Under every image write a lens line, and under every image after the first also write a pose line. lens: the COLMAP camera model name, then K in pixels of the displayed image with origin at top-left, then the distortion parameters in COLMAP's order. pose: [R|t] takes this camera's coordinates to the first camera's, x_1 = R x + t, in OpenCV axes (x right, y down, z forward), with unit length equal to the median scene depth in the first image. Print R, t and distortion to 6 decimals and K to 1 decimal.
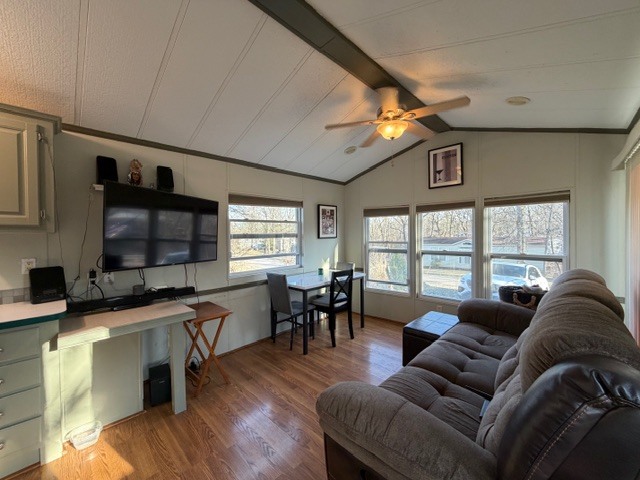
lens RADIAL K [[254.6, 0, 318.5], [0, 254.6, 239.0], [0, 0, 1]] dist [-0.002513, 0.000028]
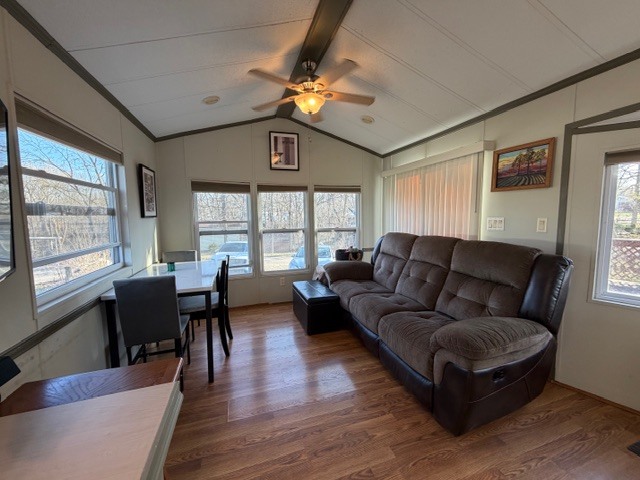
lens RADIAL K [[254.6, 0, 318.7], [0, 254.6, 238.5], [0, 0, 1]] dist [-0.002513, 0.000028]
pose [[0.466685, -0.074645, 0.881268, -0.410854], [0.018095, 0.997029, 0.074867, 0.009307], [-0.884239, -0.018992, 0.466649, 0.343688]]
